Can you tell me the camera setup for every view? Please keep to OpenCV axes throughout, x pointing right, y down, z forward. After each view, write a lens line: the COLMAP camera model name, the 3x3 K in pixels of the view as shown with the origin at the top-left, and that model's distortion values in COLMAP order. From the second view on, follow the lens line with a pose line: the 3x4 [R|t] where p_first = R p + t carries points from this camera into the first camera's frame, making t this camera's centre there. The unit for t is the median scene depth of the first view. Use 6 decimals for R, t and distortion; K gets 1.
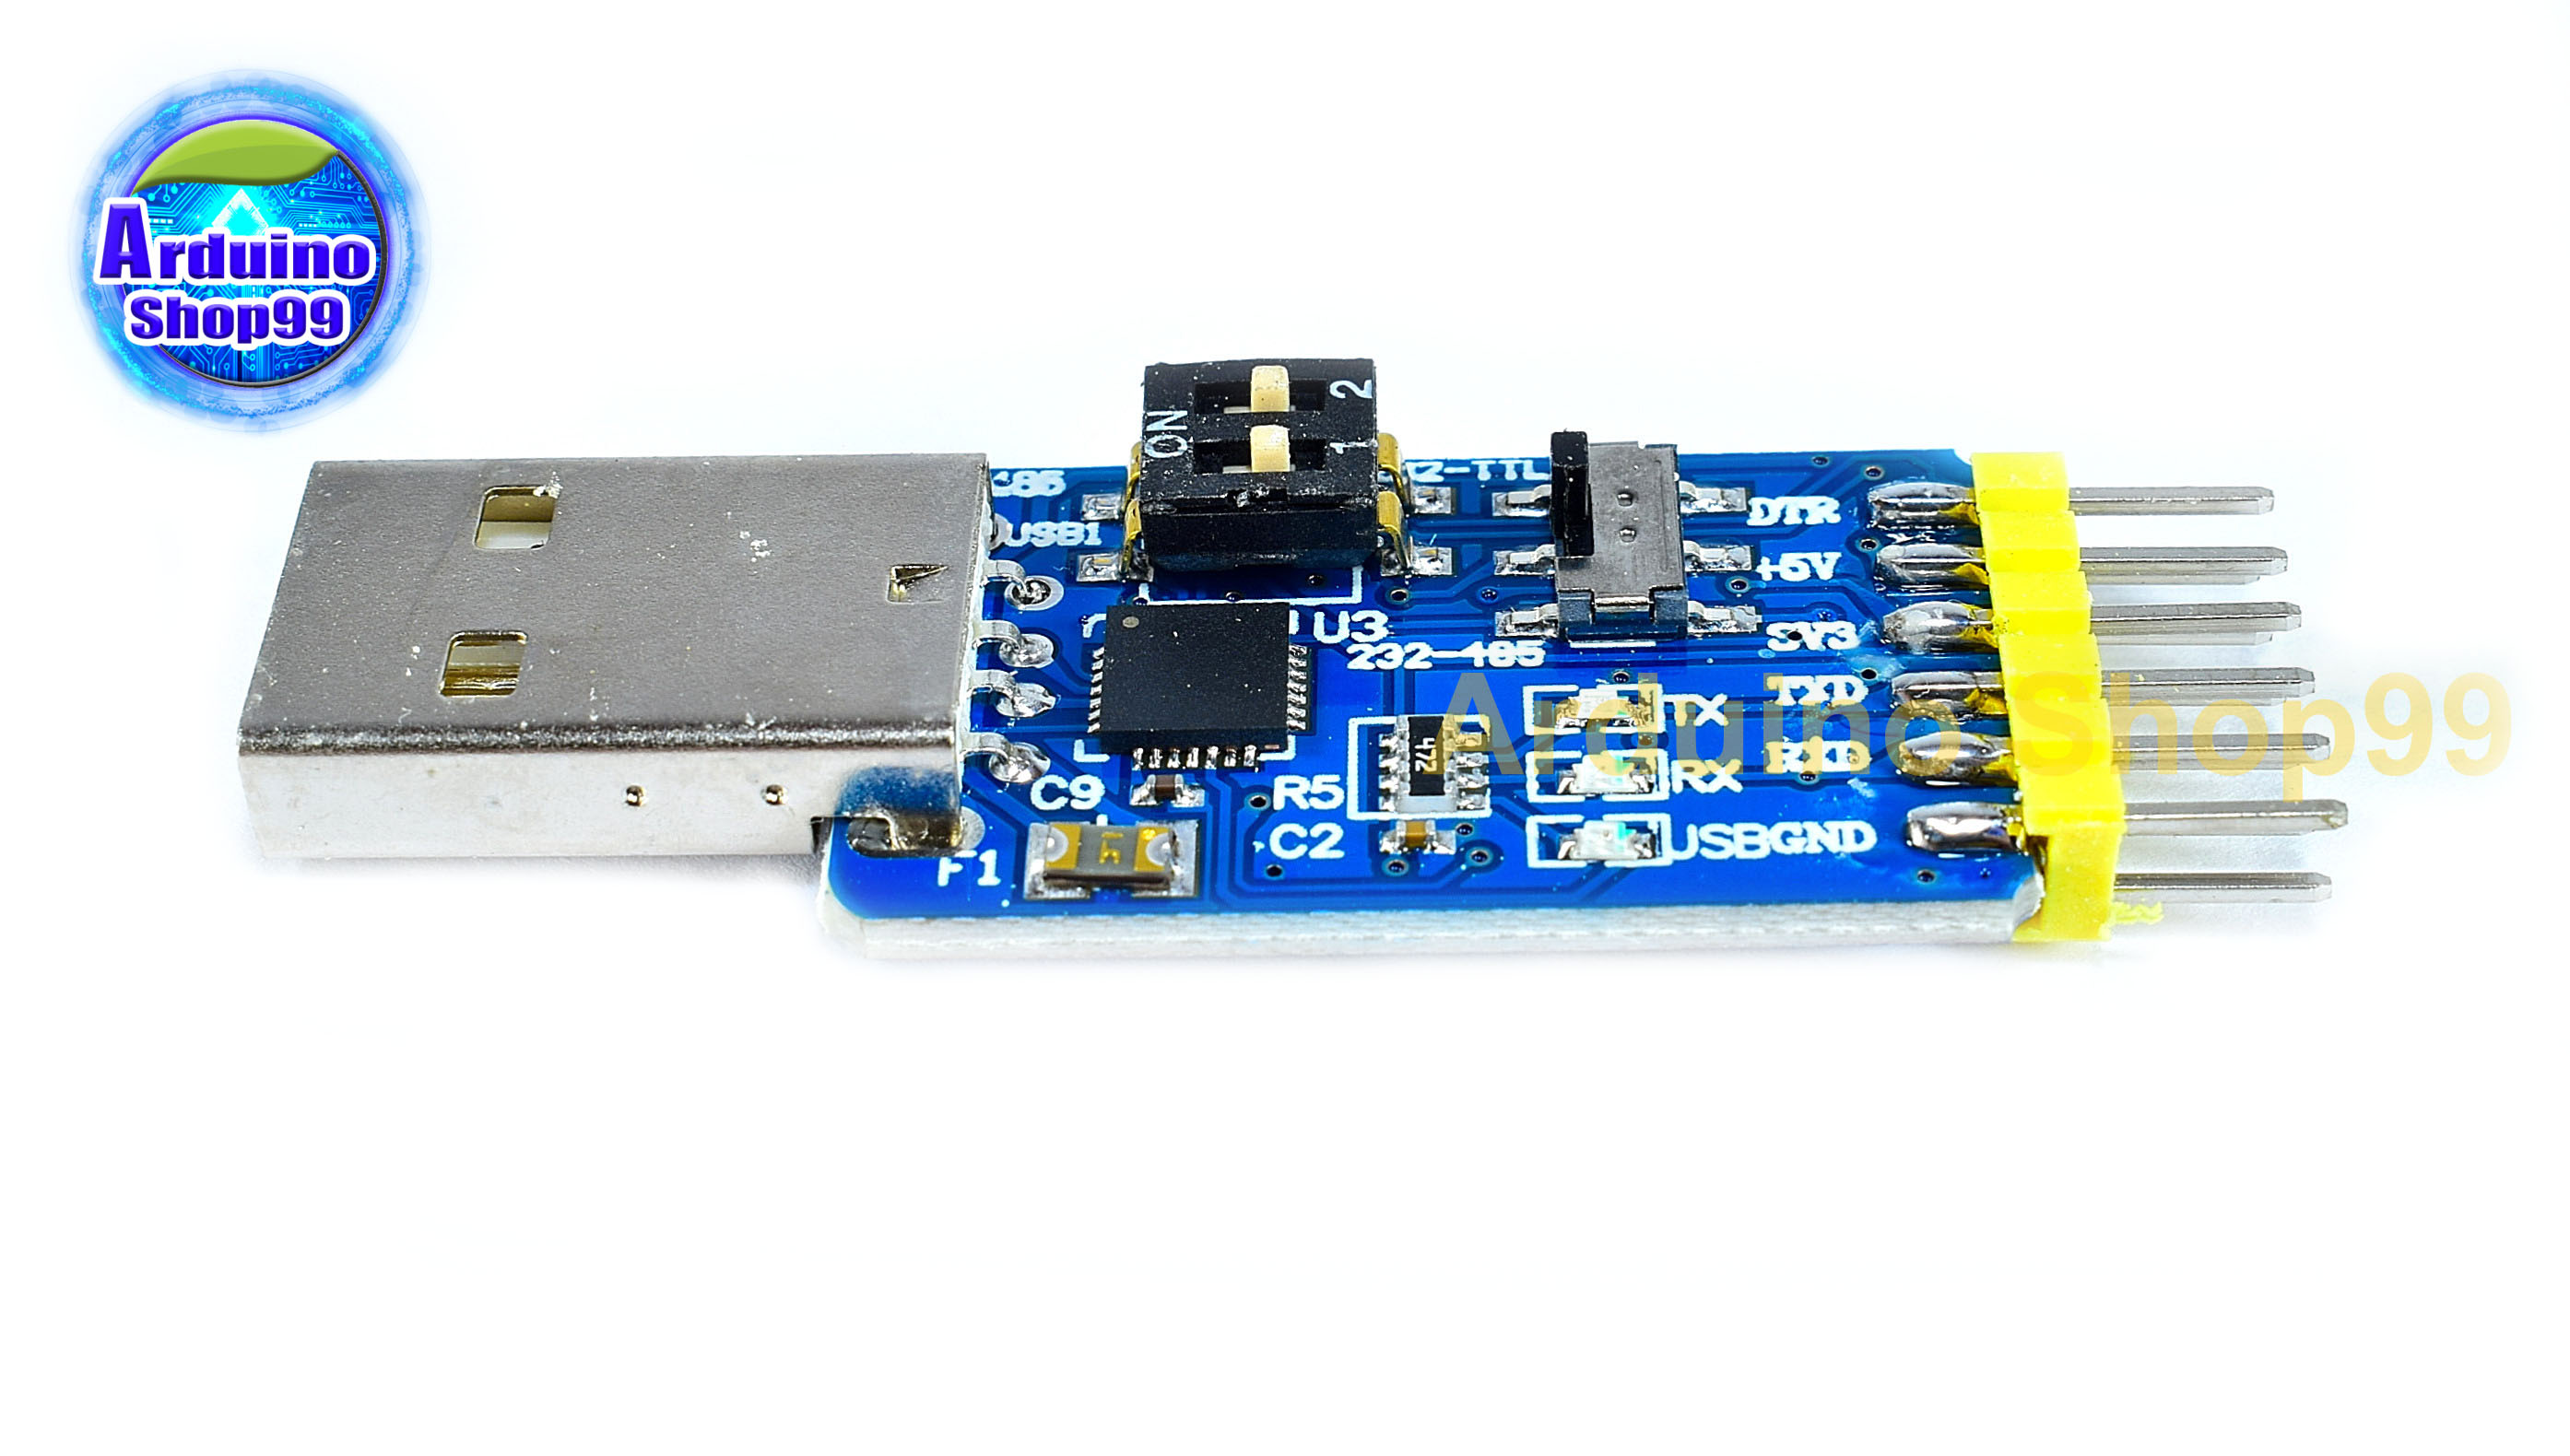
lens RADIAL K [[4708.9, 0, 1285.0], [0, 4708.9, 728.0], [0, 0, 1]] dist [0.001046, -0.036961]
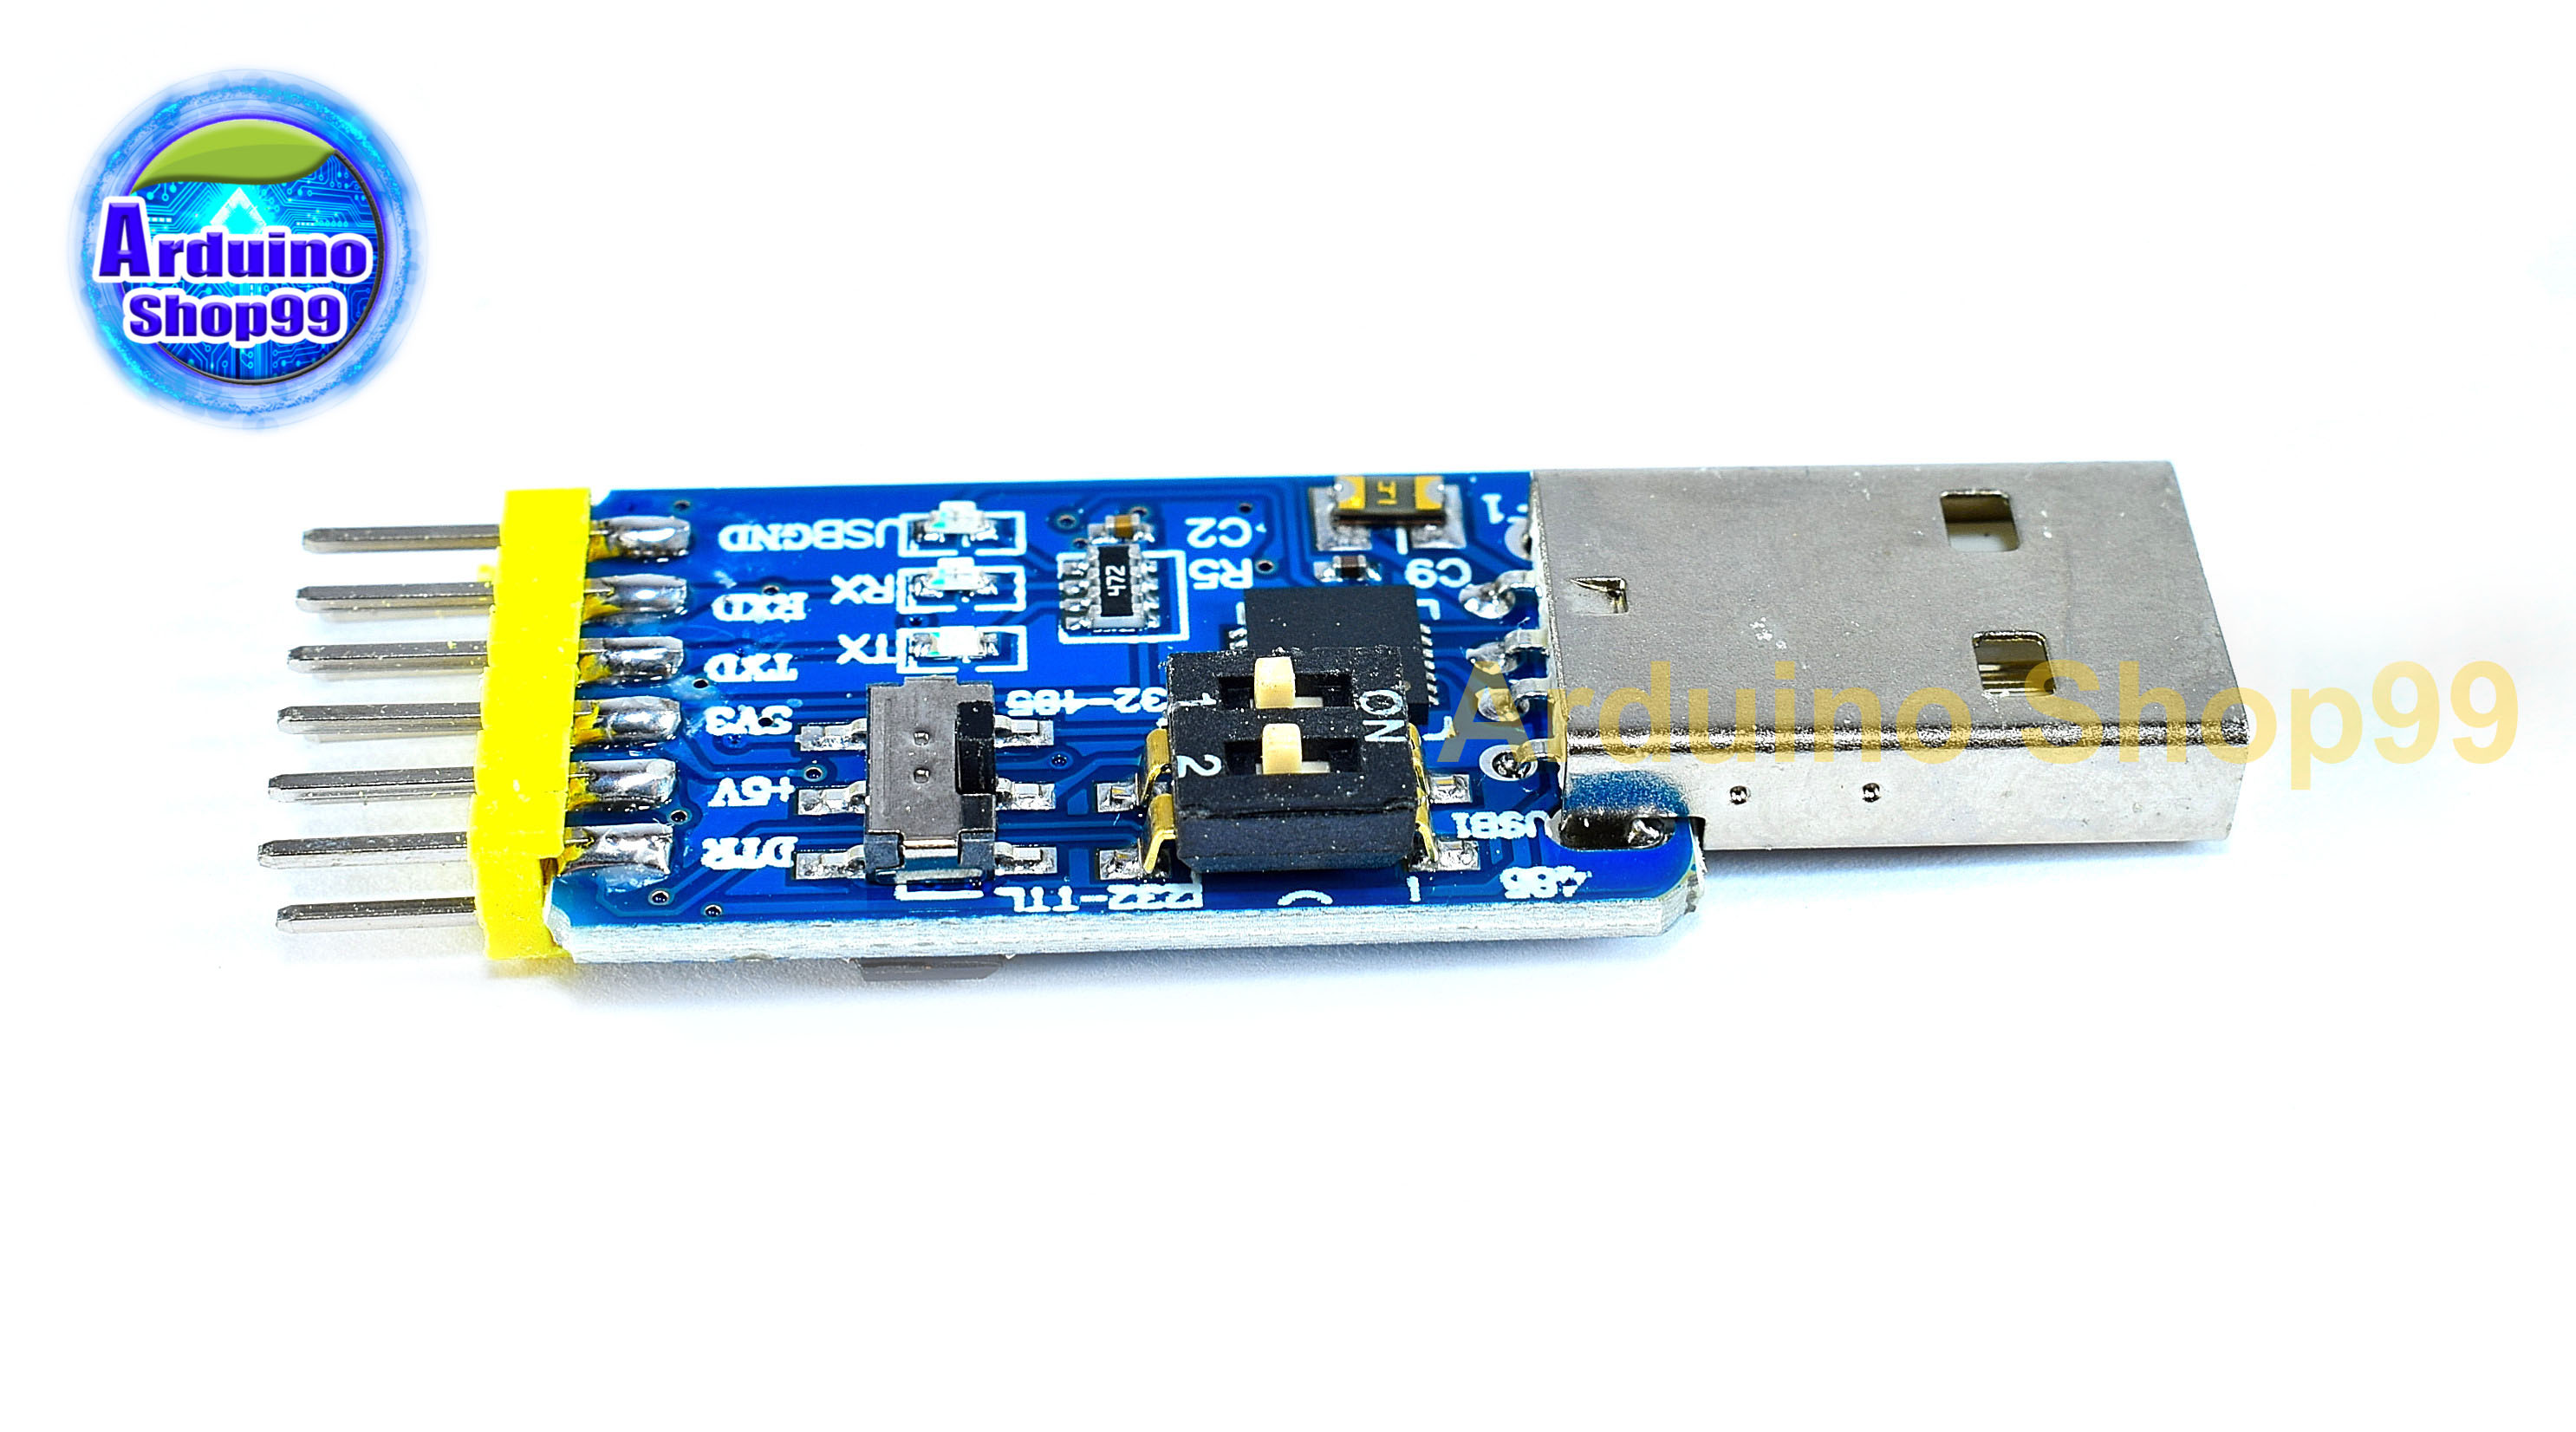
lens RADIAL K [[4403.3, 0, 1288.0], [0, 4403.3, 716.0], [0, 0, 1]] dist [0.001418, 0.028698]
pose [[-0.997208, 0.063996, -0.038492, 0.031067], [-0.034424, 0.063501, 0.997388, -1.010825], [0.066273, 0.995928, -0.061121, 1.084640]]
